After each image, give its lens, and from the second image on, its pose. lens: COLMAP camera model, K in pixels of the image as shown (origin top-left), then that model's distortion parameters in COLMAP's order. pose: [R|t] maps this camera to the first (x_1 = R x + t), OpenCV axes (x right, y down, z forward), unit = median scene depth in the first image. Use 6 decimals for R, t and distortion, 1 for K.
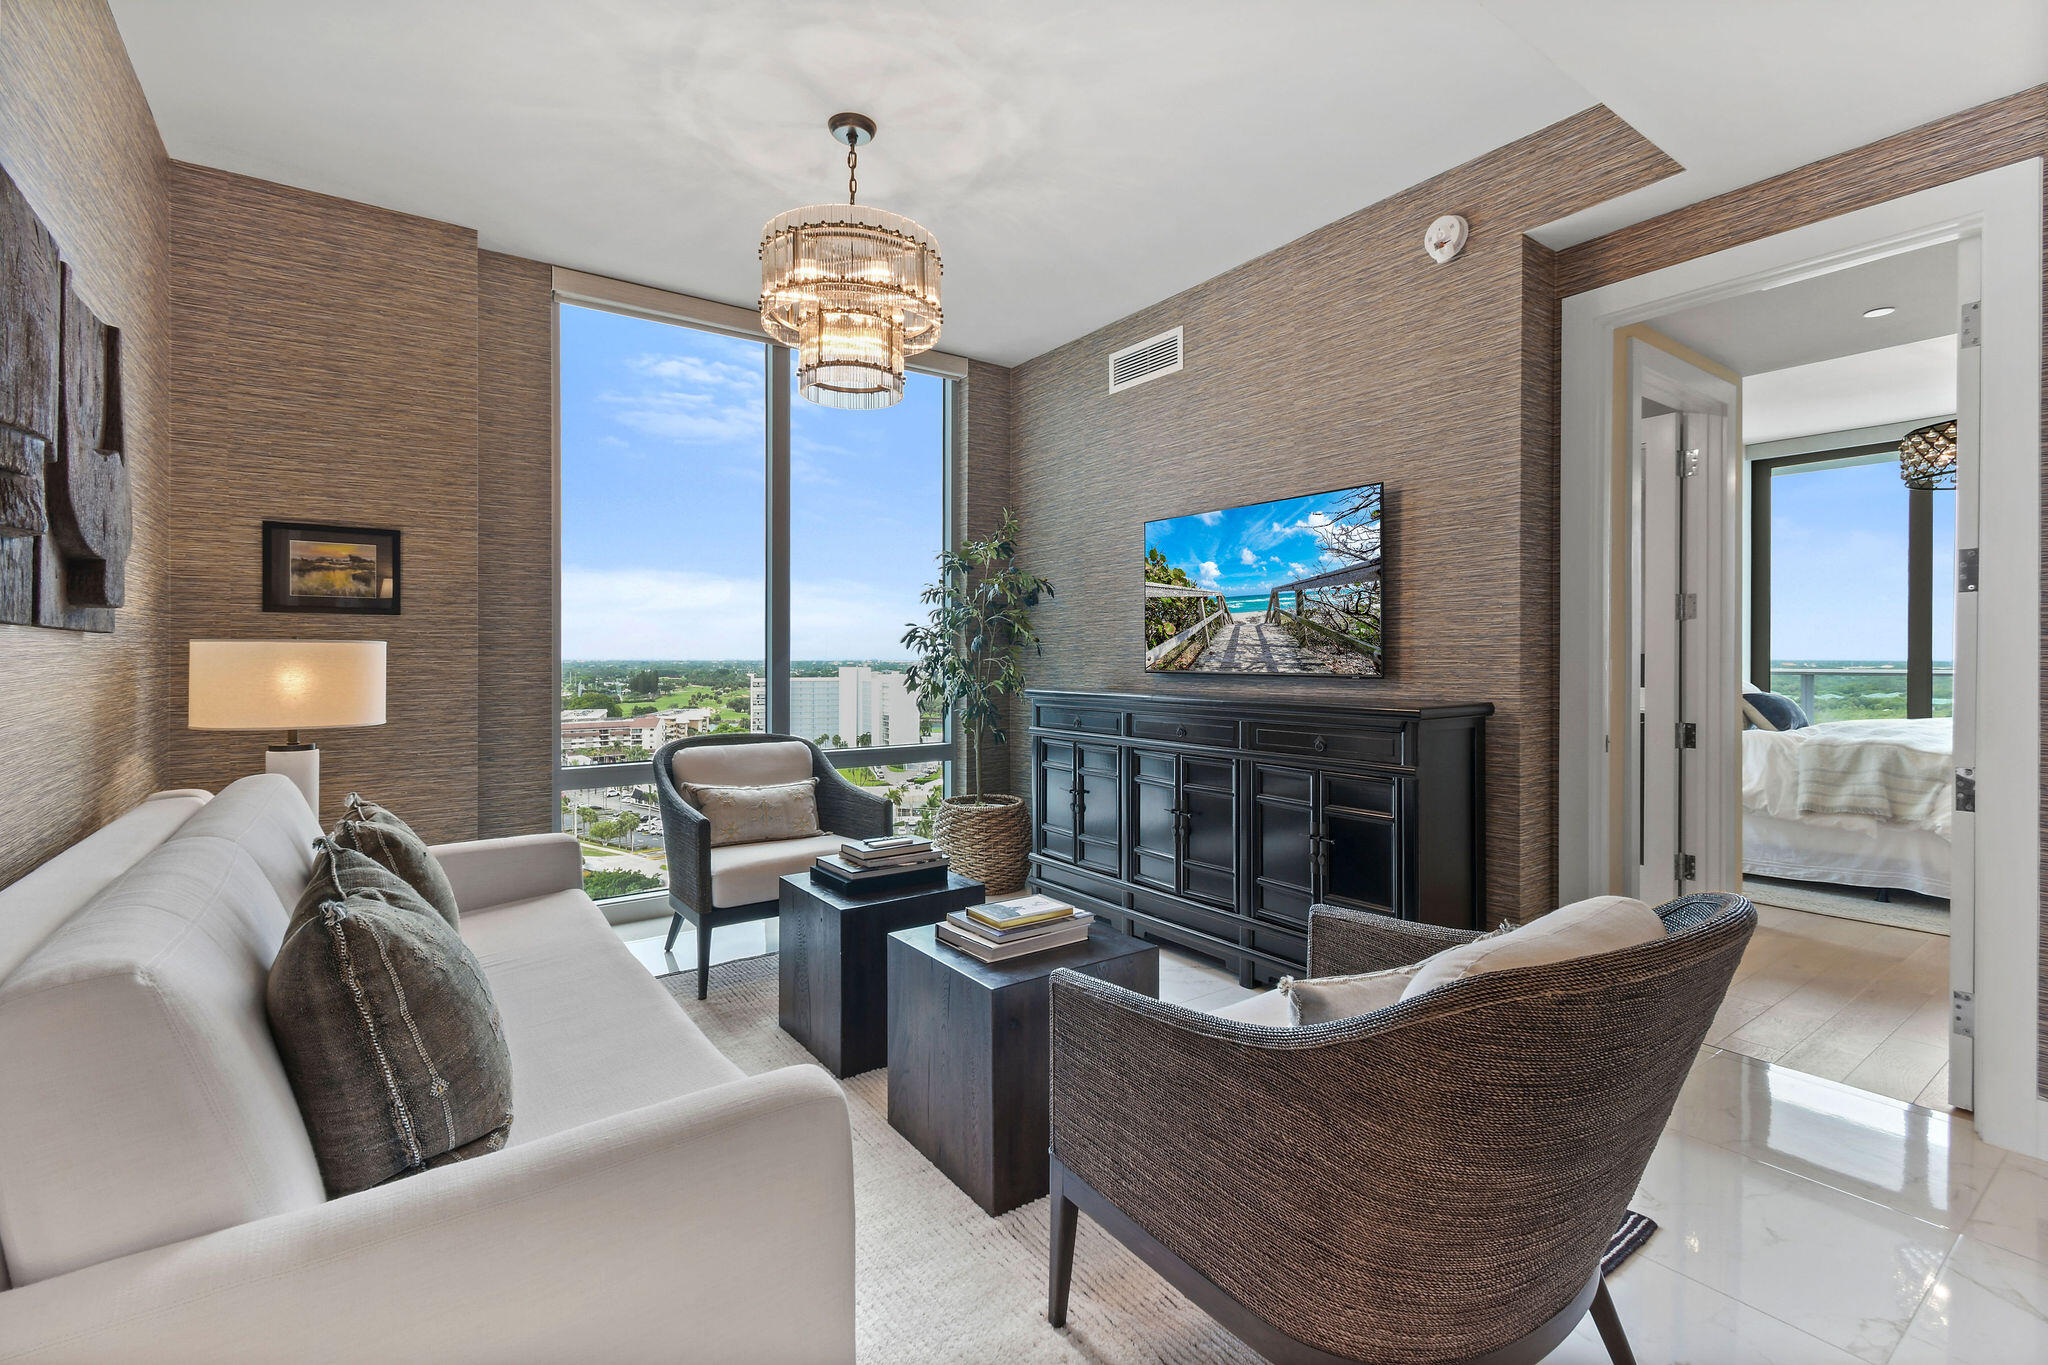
lens RADIAL K [[923.3, 0, 1012.9], [0, 923.3, 657.7], [0, 0, 1]] dist [0.007606, -0.002987]
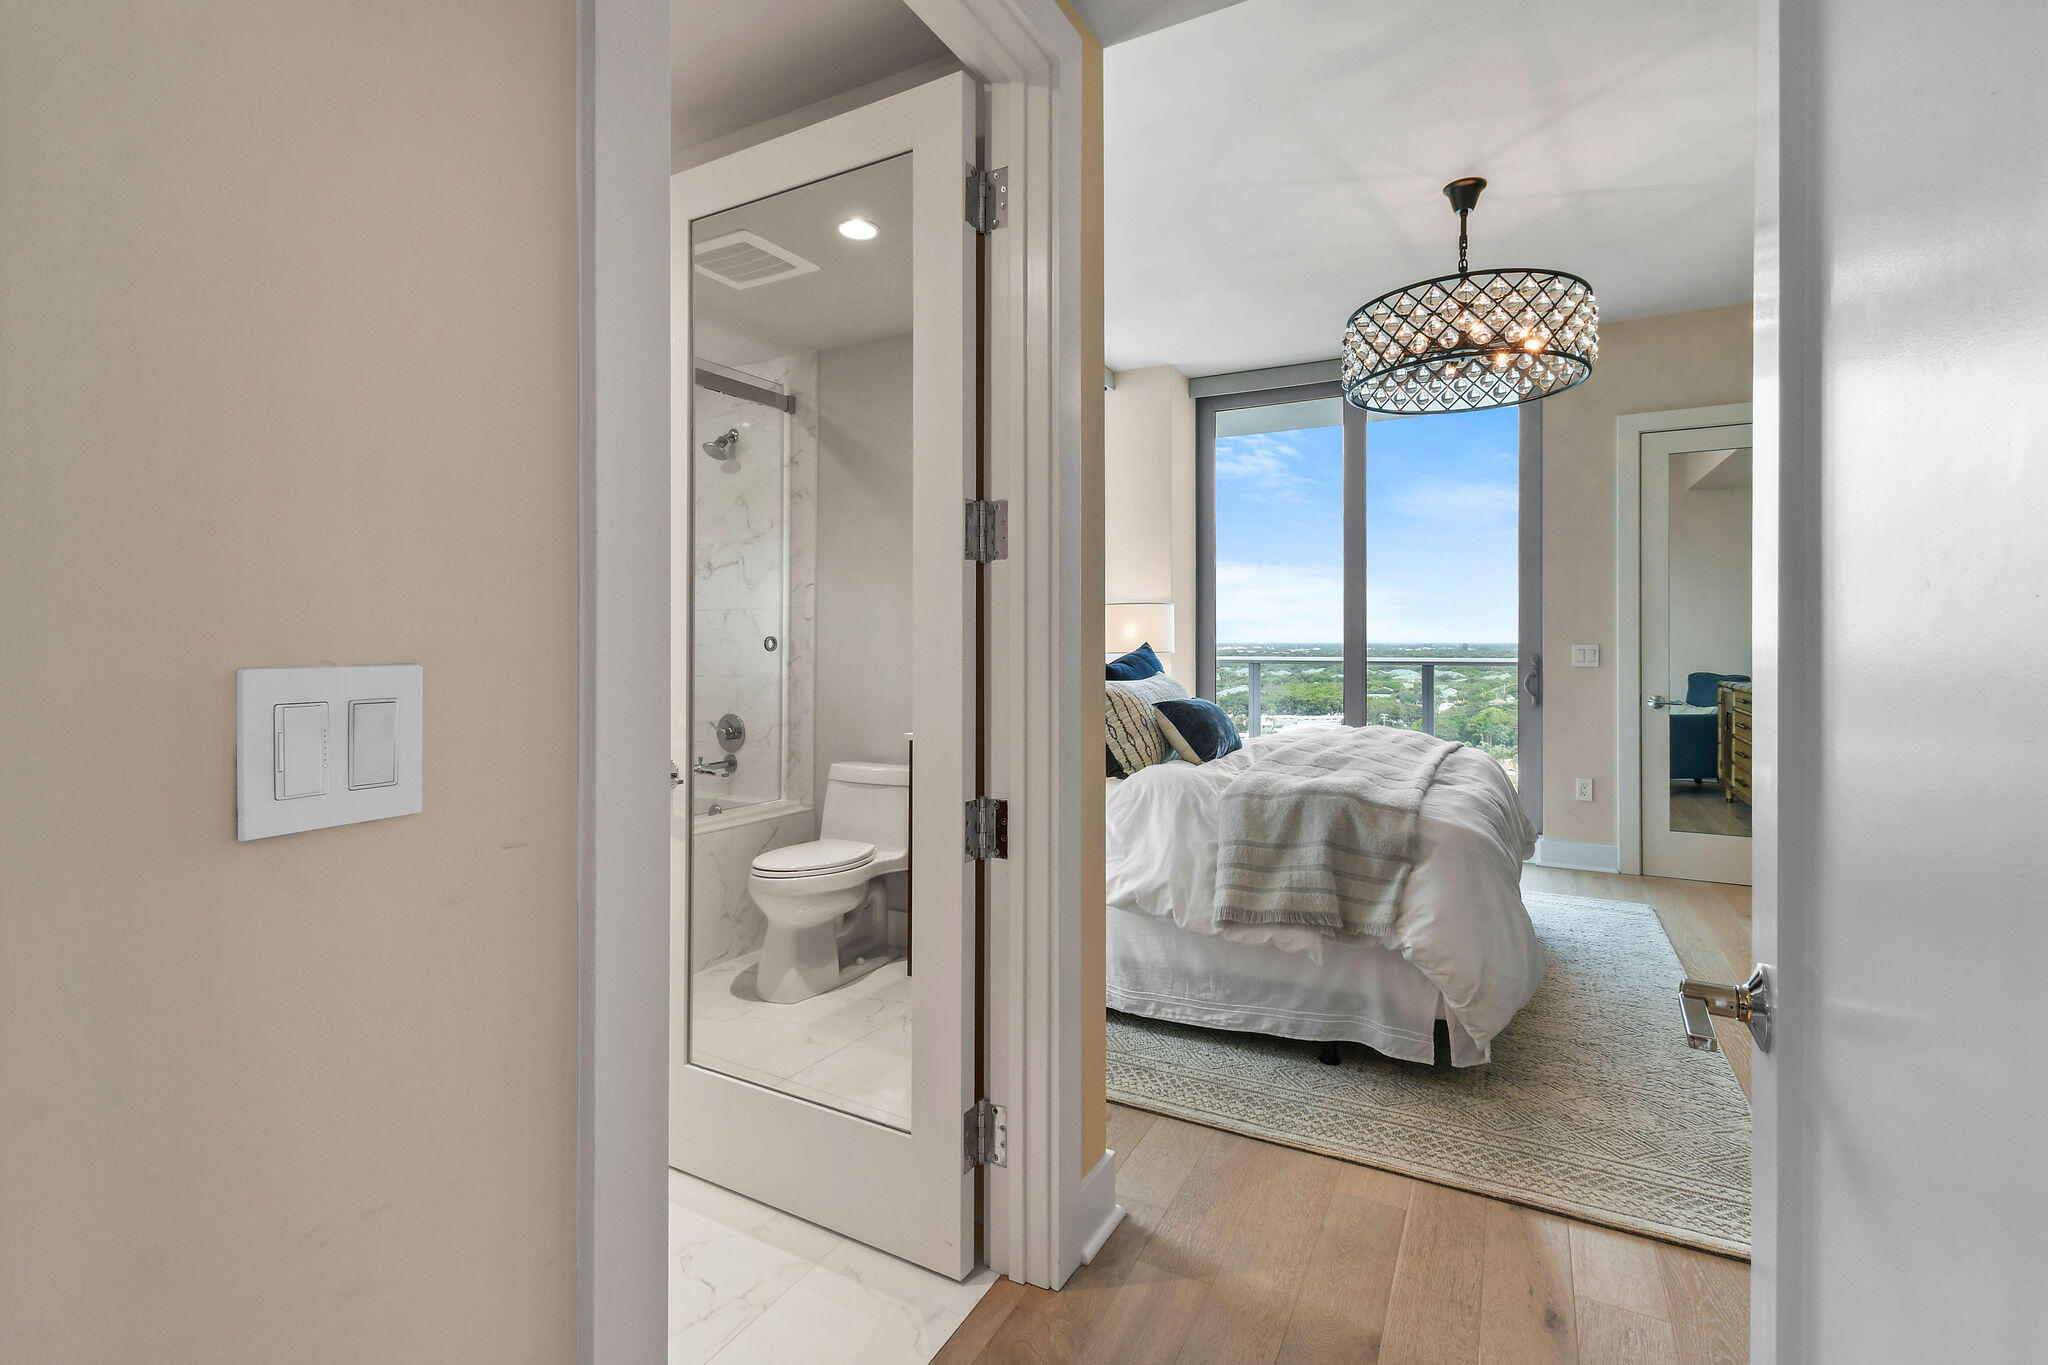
lens RADIAL K [[923.3, 0, 1019.7], [0, 923.3, 640.5], [0, 0, 1]] dist [0.007606, -0.002987]
pose [[0.902909, 0.000201, 0.429831, 0.506695], [0.001108, 0.999995, -0.002795, -0.002124], [-0.429830, 0.003000, 0.902905, 0.552445]]
